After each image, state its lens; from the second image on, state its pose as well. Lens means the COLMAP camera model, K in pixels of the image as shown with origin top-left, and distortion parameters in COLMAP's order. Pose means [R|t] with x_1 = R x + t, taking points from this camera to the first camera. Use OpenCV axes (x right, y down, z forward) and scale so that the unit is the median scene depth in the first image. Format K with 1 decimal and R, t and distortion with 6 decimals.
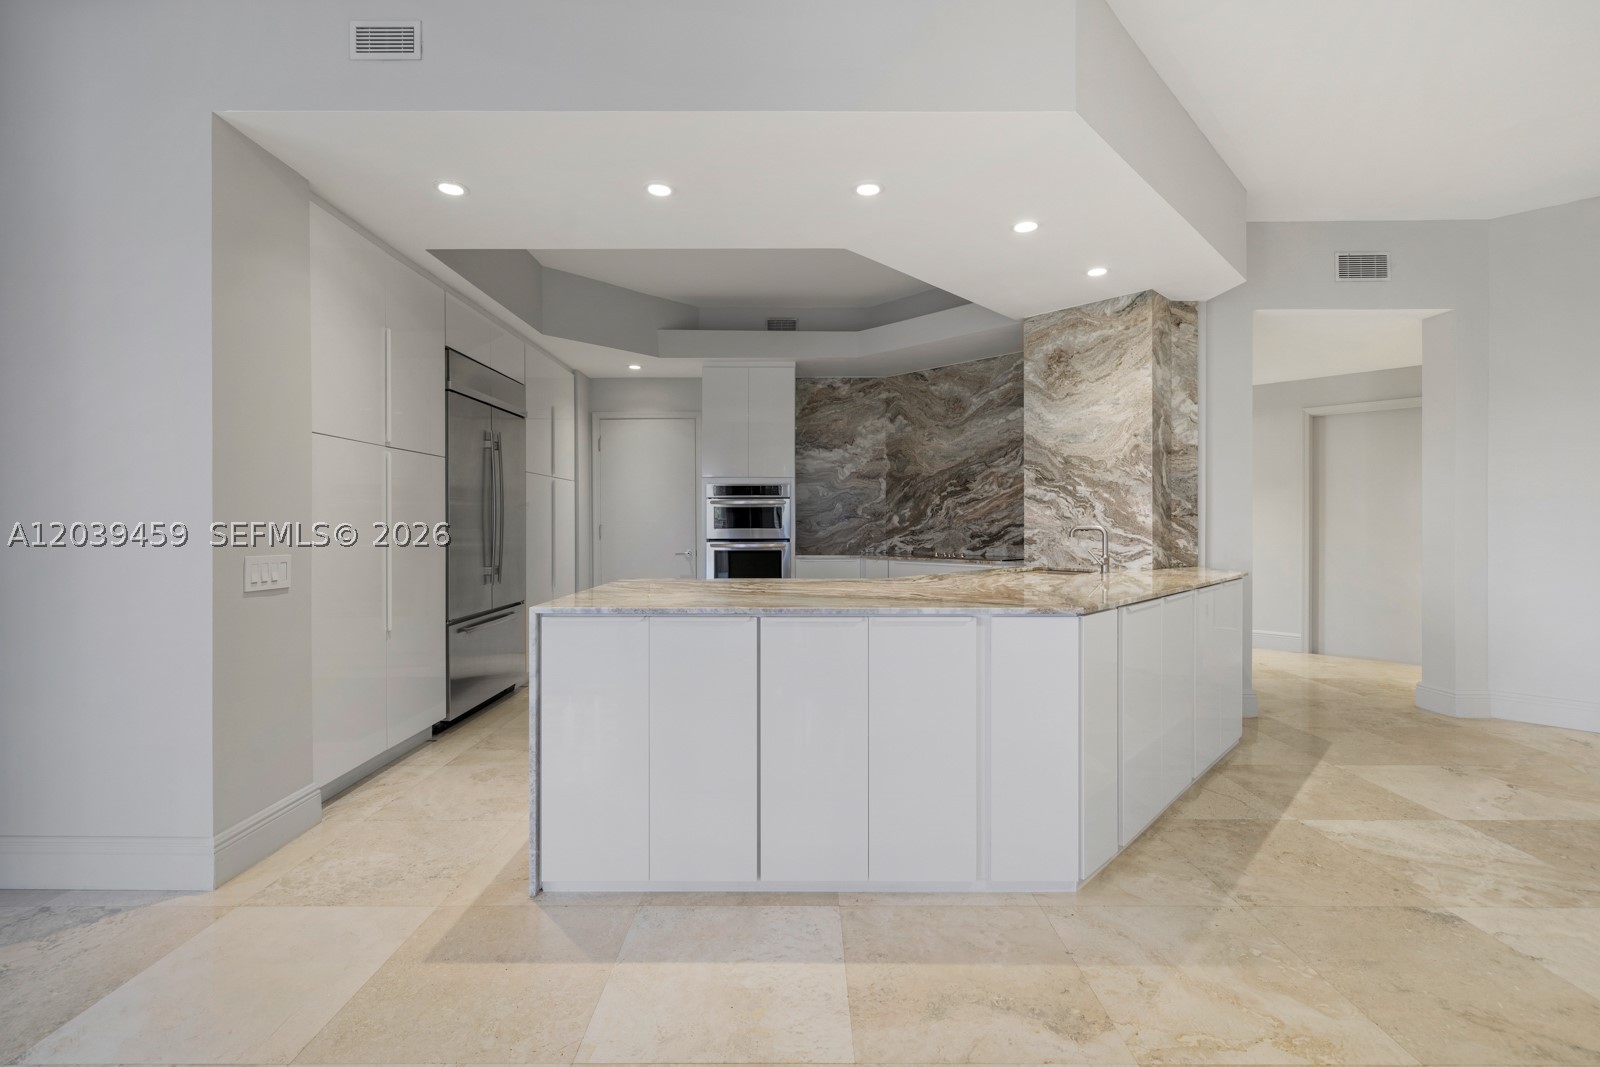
lens RADIAL K [[690.6, 0, 799.9], [0, 690.6, 509.0], [0, 0, 1]] dist [0.006724, 0.000287]
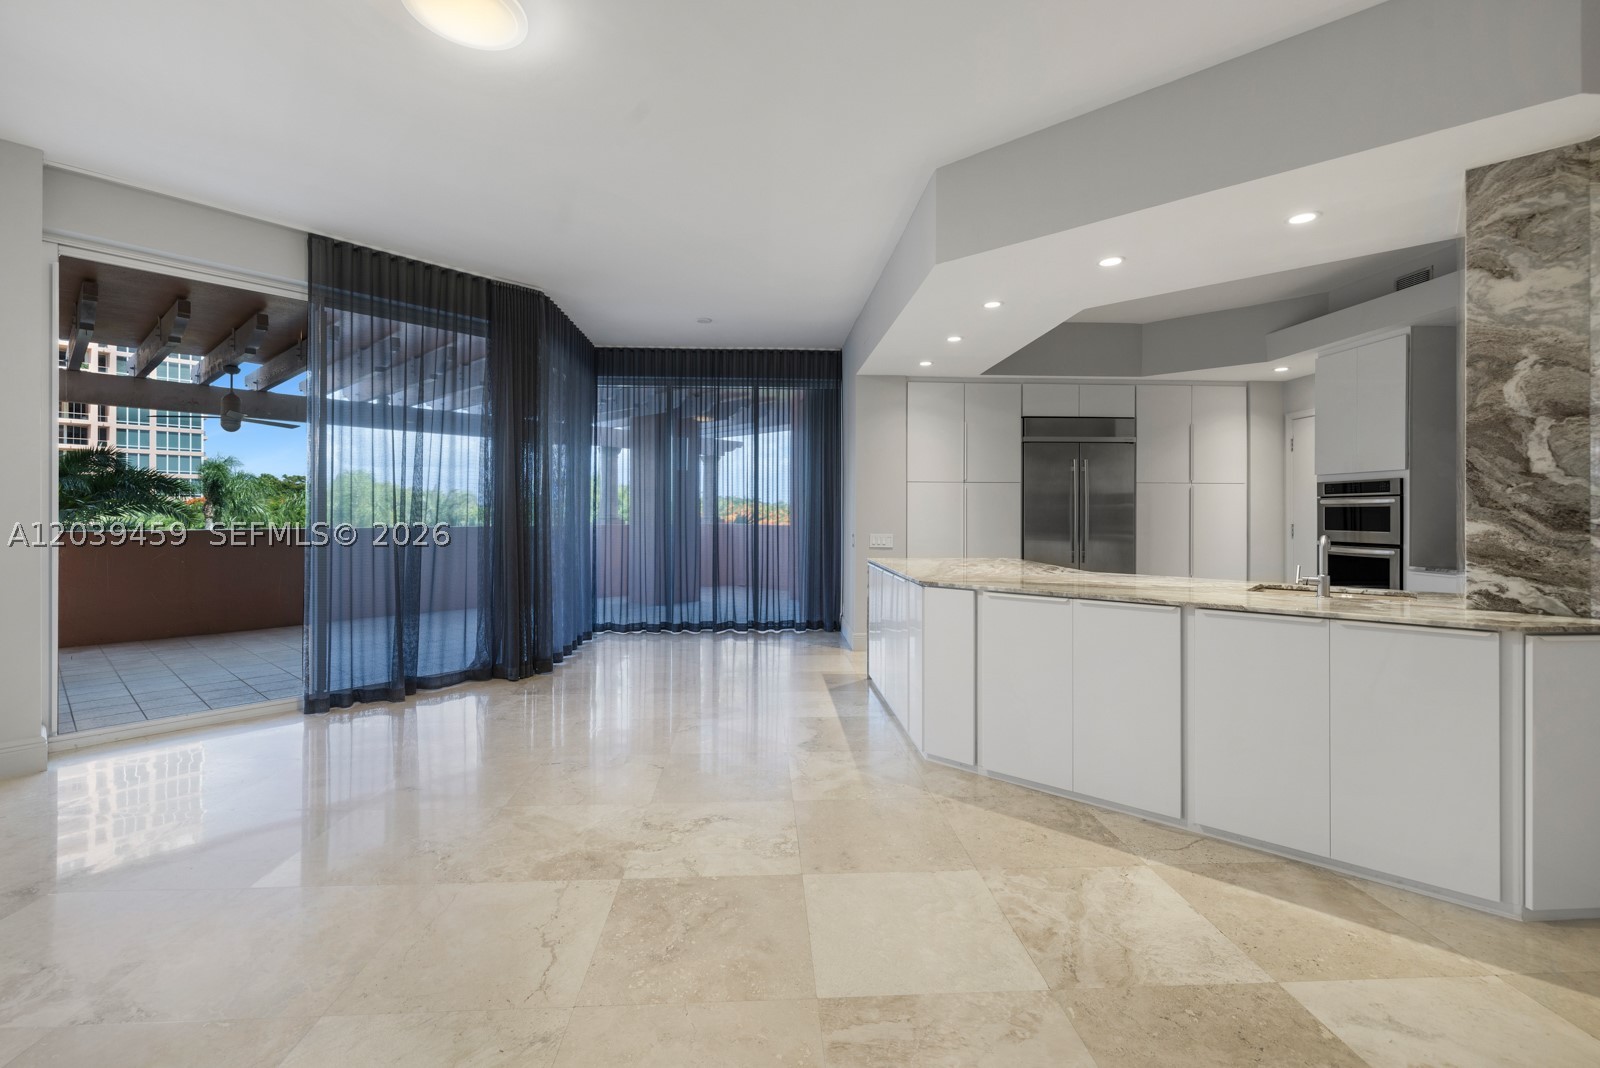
lens RADIAL K [[684.9, 0, 802.0], [0, 684.9, 527.5], [0, 0, 1]] dist [-0.000947, -0.000070]
pose [[0.056325, 0.018948, -0.998233, 1.363076], [0.022544, 0.999541, 0.020245, -0.017866], [0.998158, -0.023644, 0.055872, 0.442484]]
